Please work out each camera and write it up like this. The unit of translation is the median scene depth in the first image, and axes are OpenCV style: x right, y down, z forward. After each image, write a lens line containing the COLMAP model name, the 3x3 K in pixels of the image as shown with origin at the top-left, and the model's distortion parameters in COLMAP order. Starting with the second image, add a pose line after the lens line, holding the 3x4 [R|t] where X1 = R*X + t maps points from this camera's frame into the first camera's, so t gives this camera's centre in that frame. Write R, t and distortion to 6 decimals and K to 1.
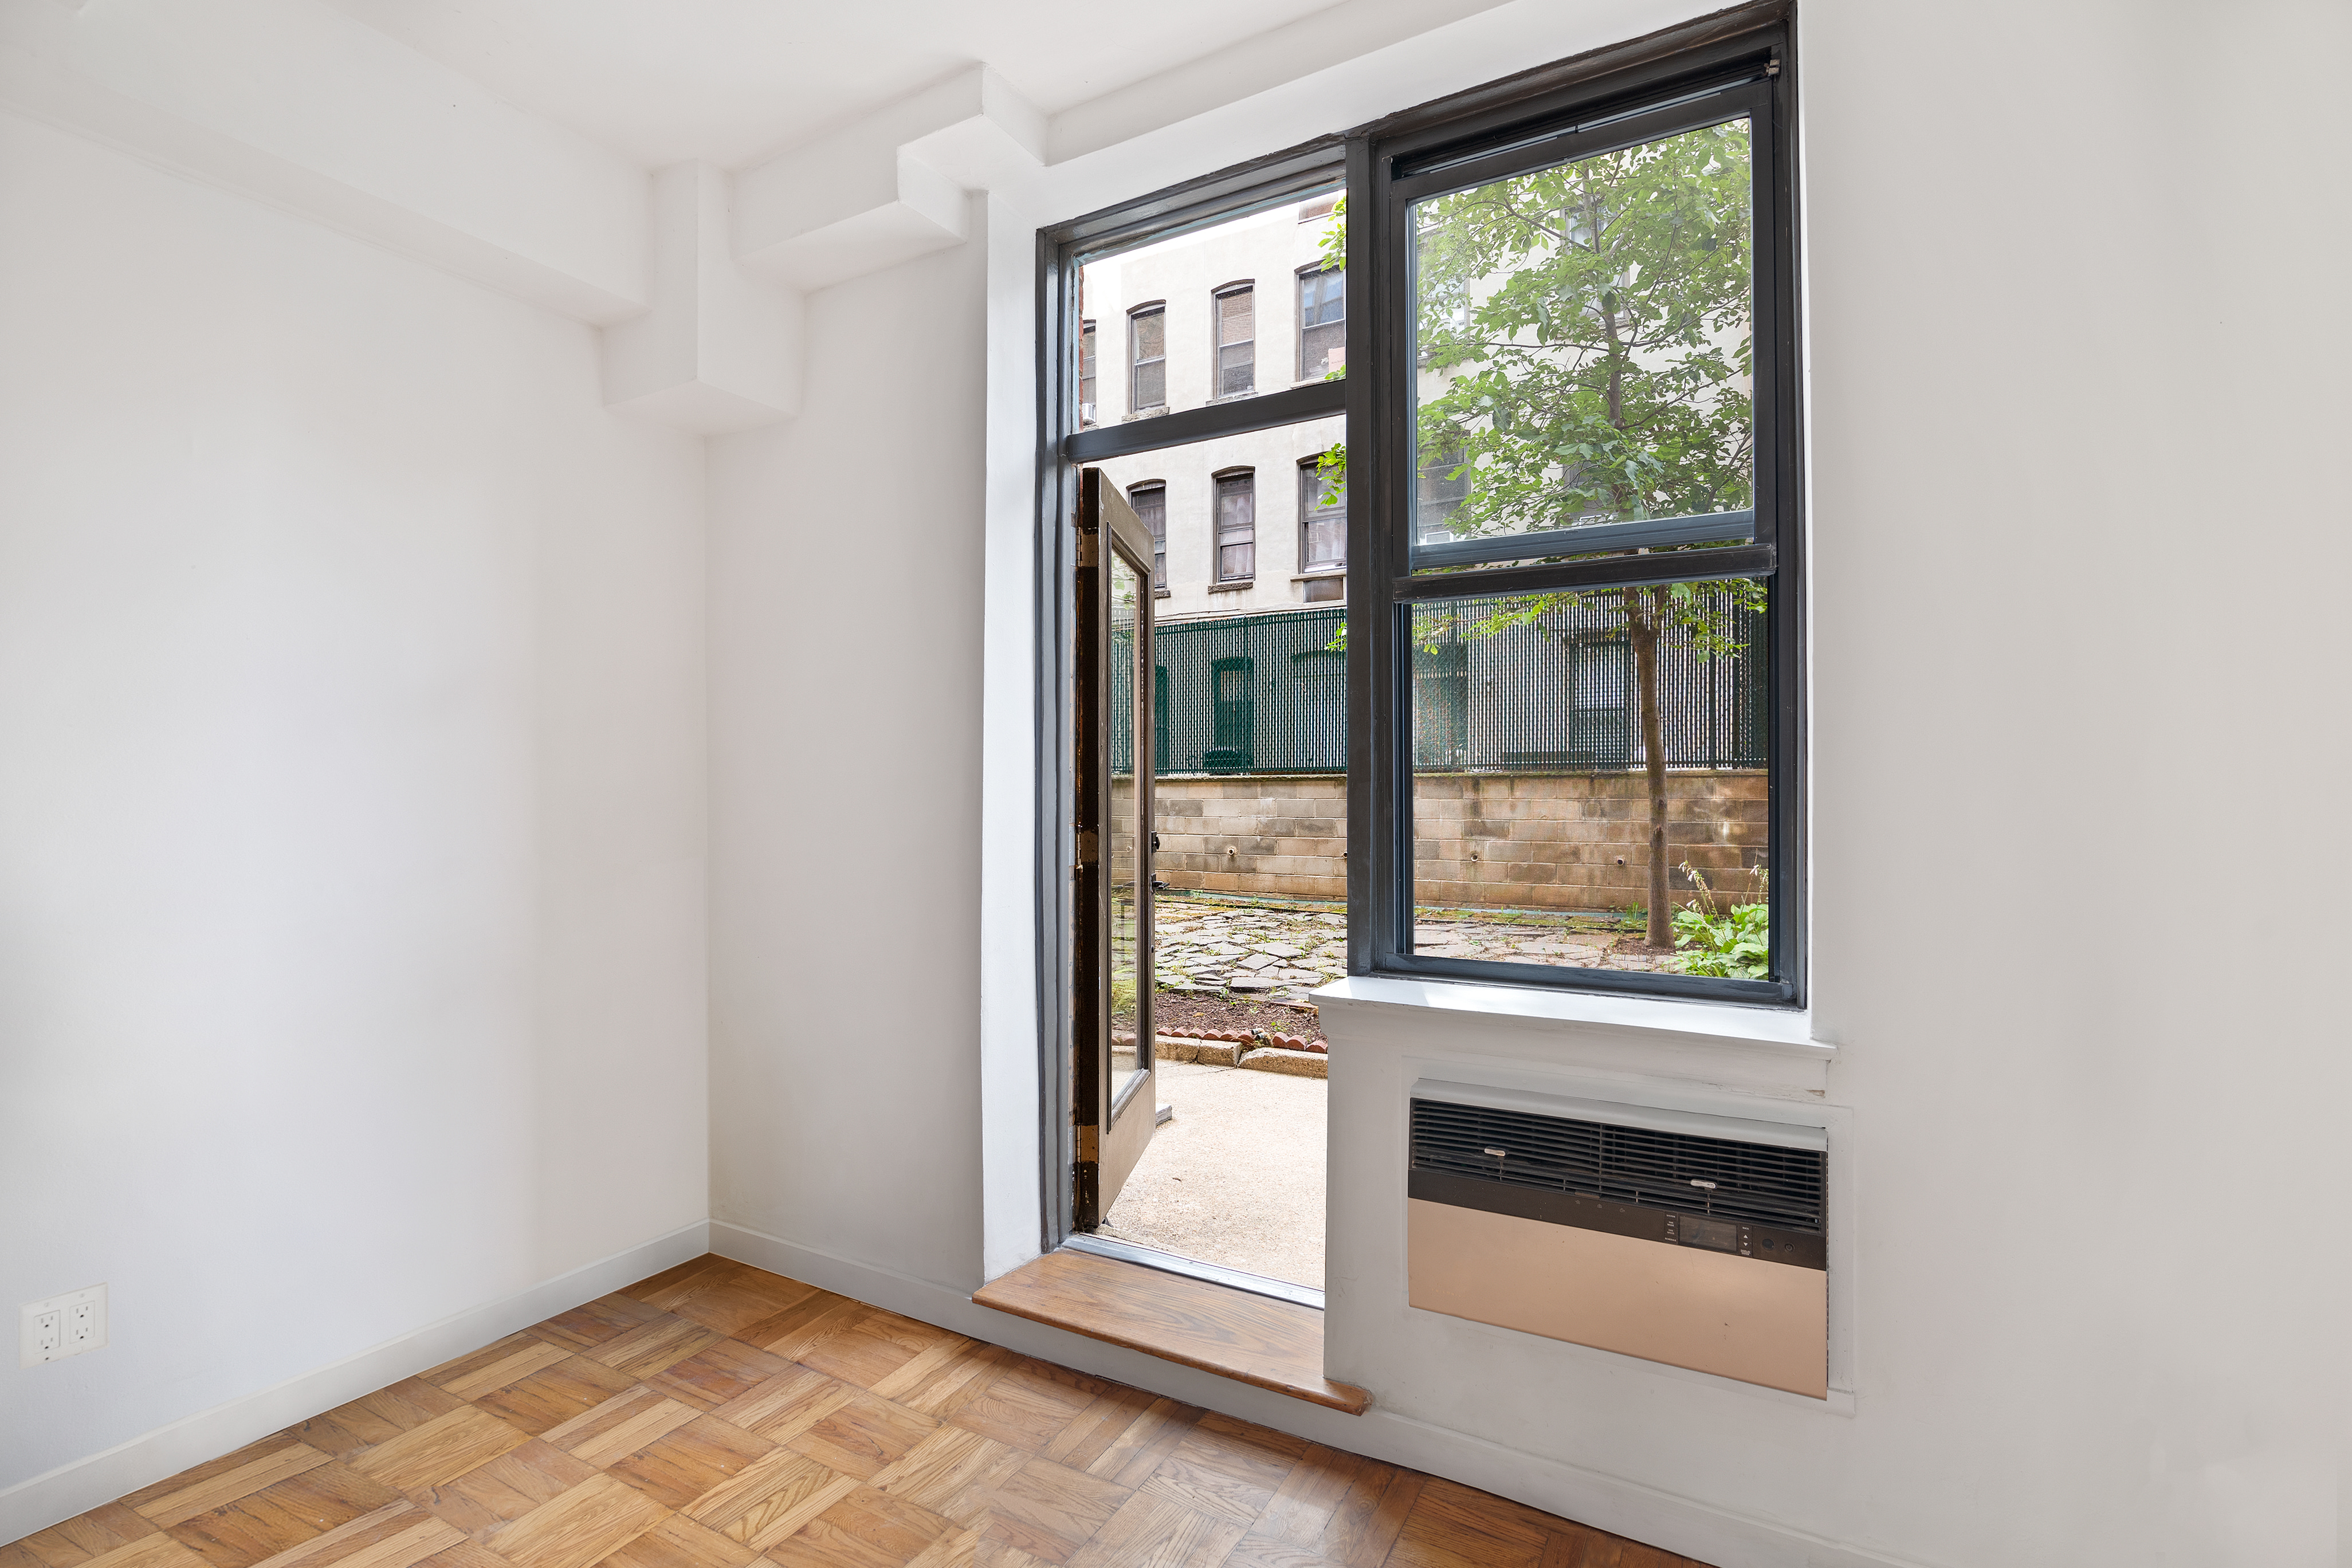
lens RADIAL K [[1078.7, 0, 1176.0], [0, 1078.7, 784.0], [0, 0, 1]] dist [-0.018712, 0.001164]
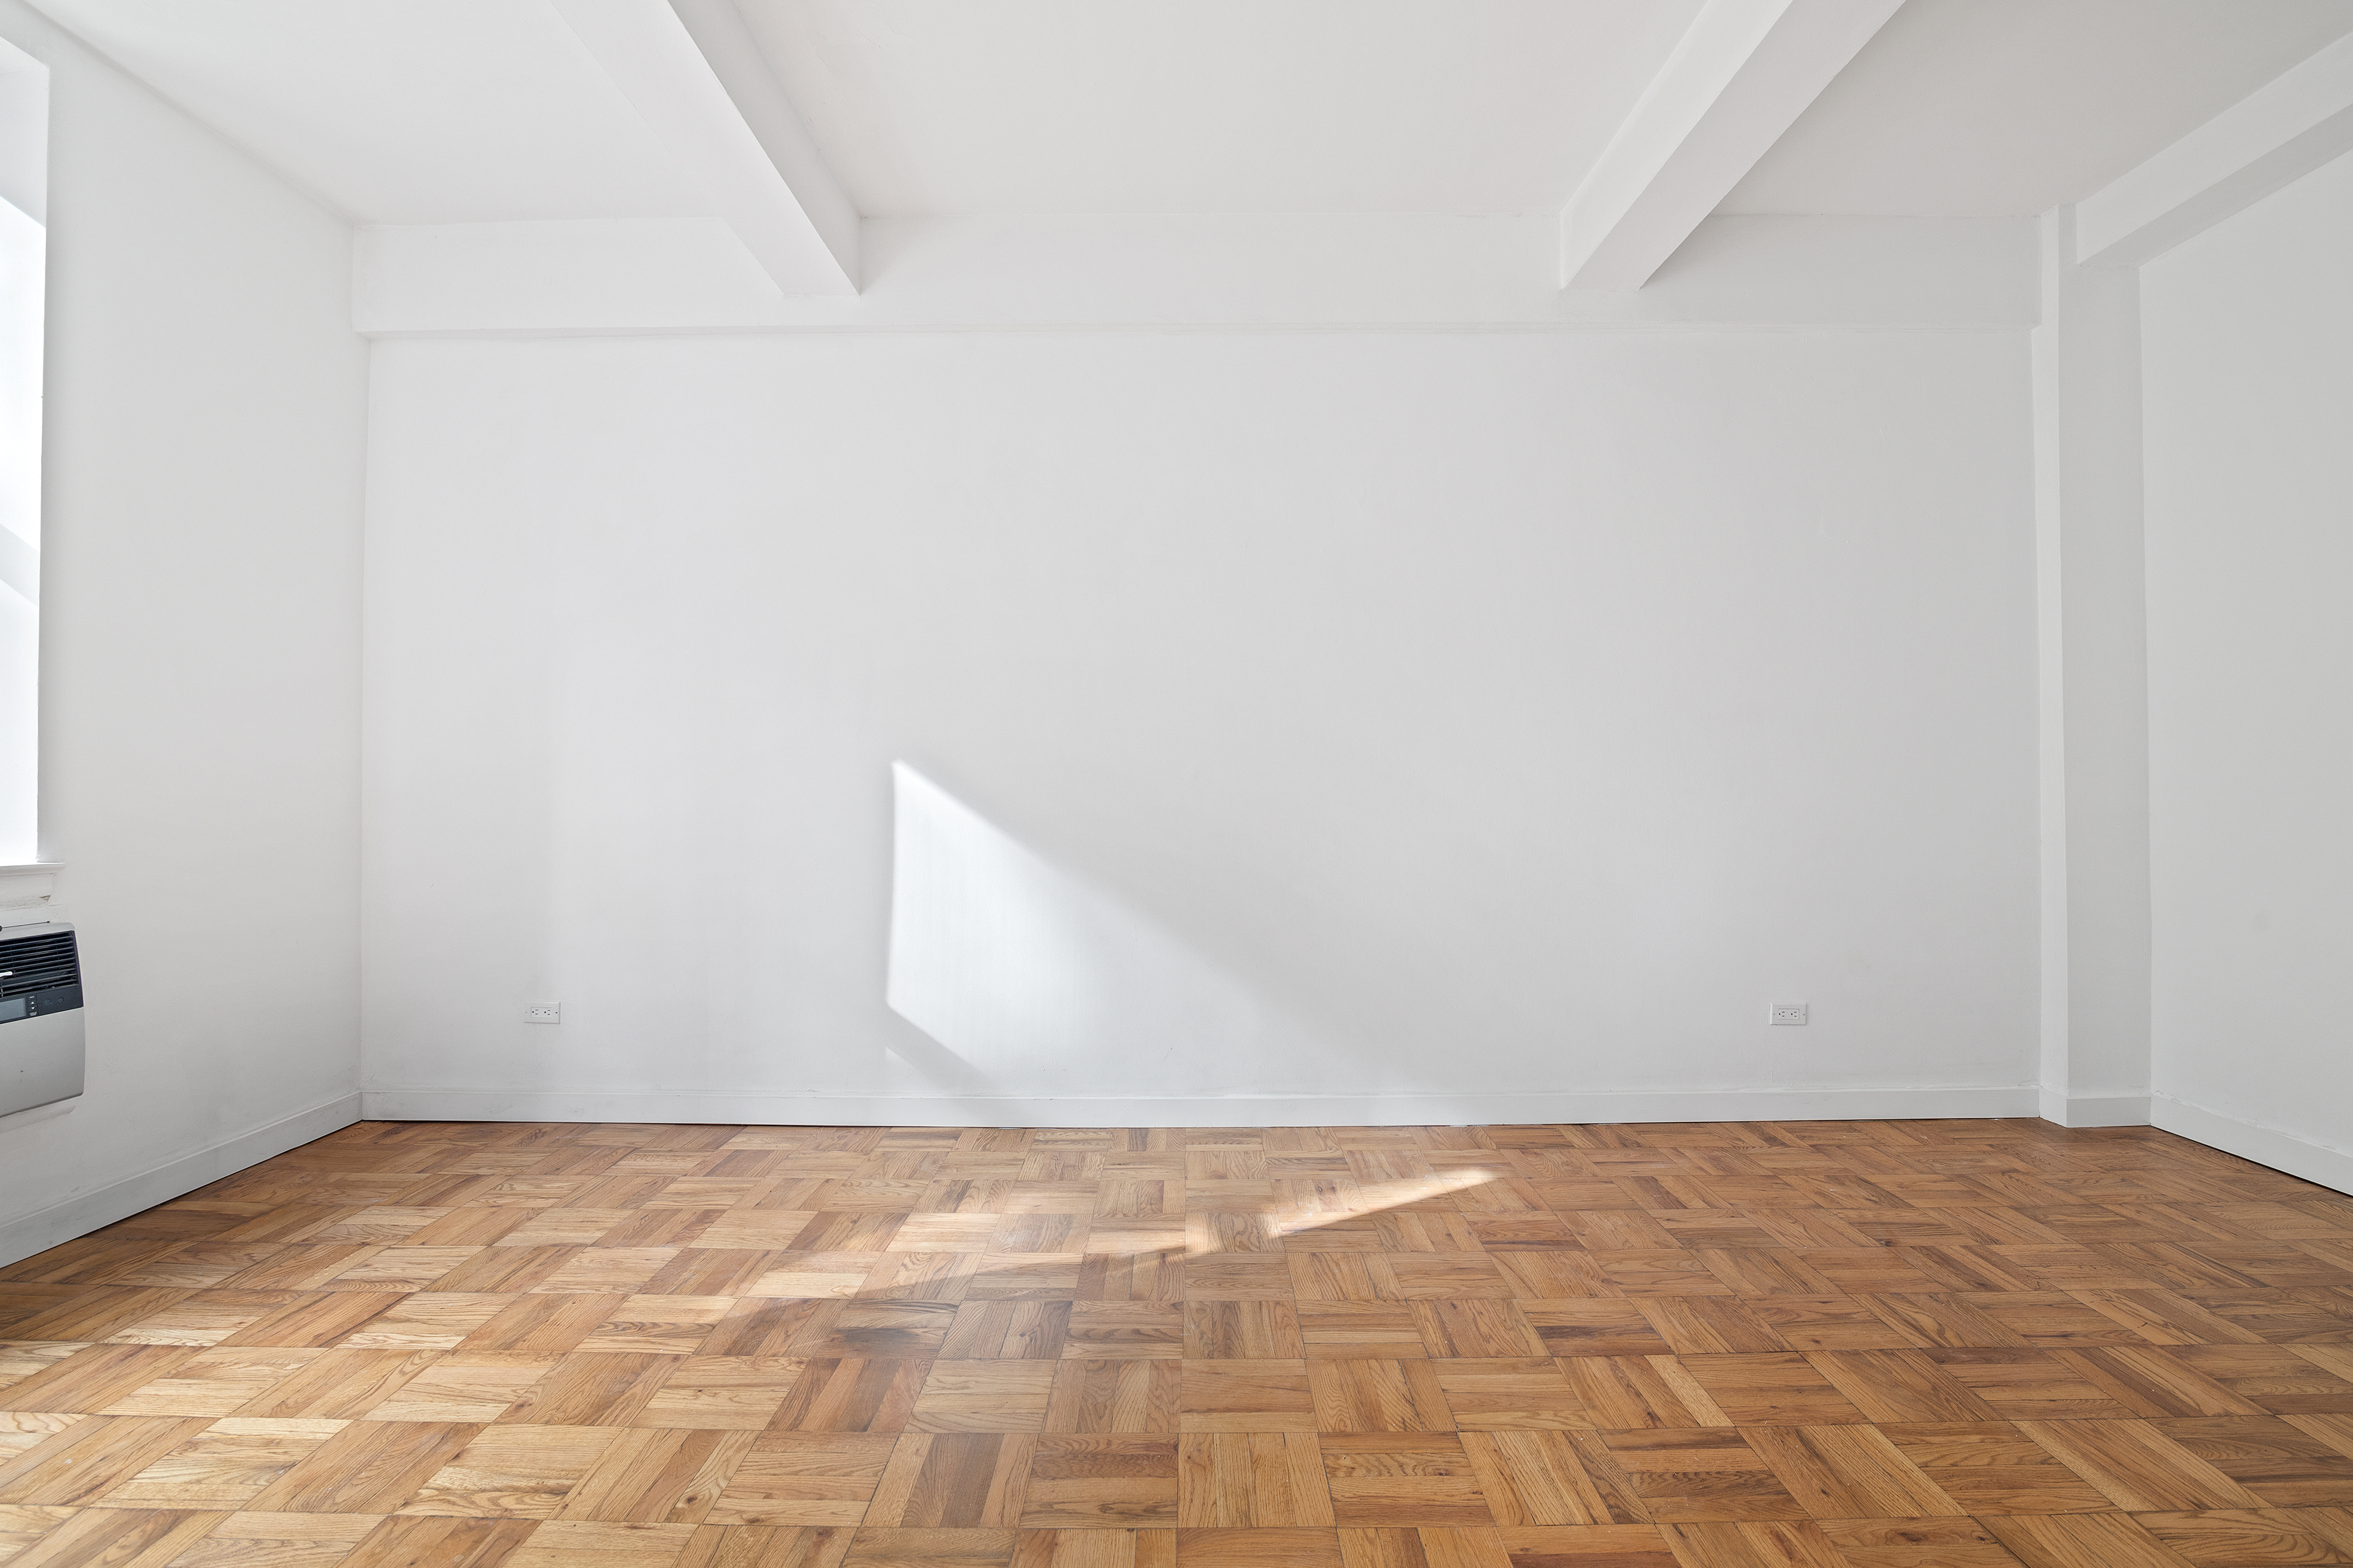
lens RADIAL K [[1079.1, 0, 1176.5], [0, 1079.1, 784.0], [0, 0, 1]] dist [-0.018712, 0.001164]
pose [[-0.493579, 0.009383, 0.869650, -1.420981], [0.000089, 0.999942, -0.010739, 0.141945], [-0.869701, -0.005223, -0.493551, 0.363227]]
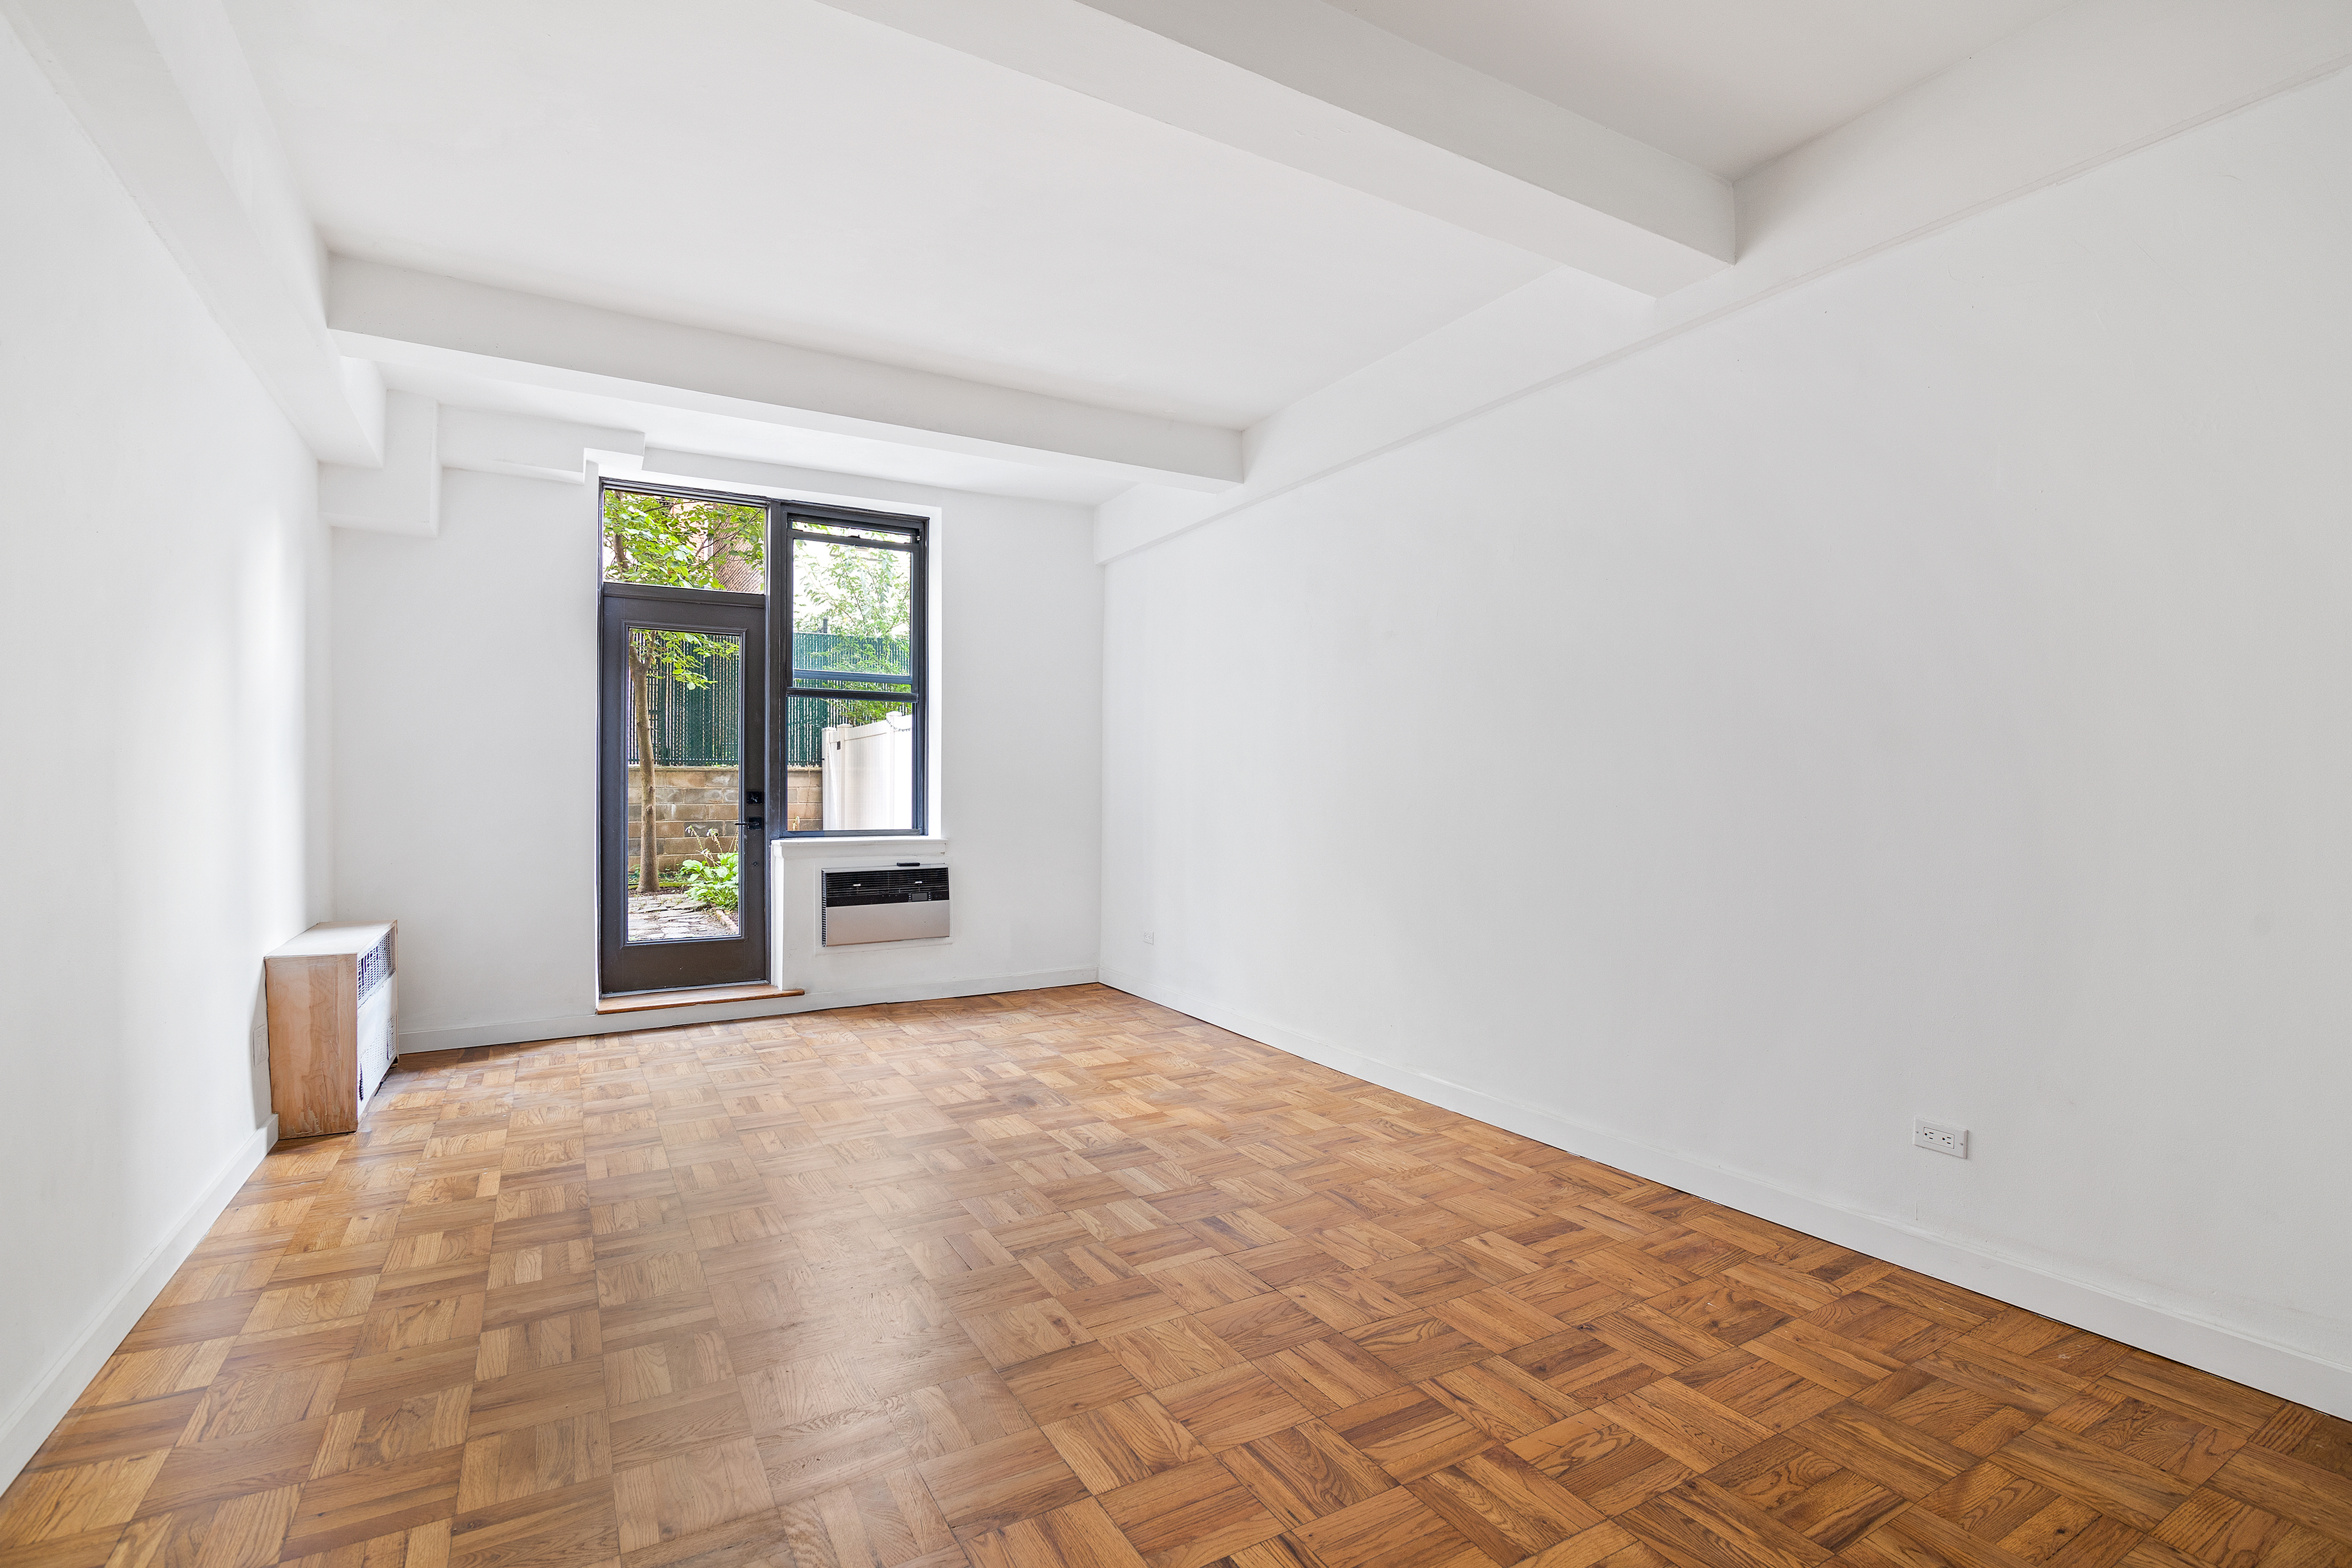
lens RADIAL K [[1078.7, 0, 1176.0], [0, 1078.7, 784.0], [0, 0, 1]] dist [-0.018712, 0.001164]
pose [[0.503439, 0.003752, 0.864022, -2.096077], [-0.004104, 0.999990, -0.001952, 0.056302], [-0.864021, -0.002563, 0.503450, -1.469580]]
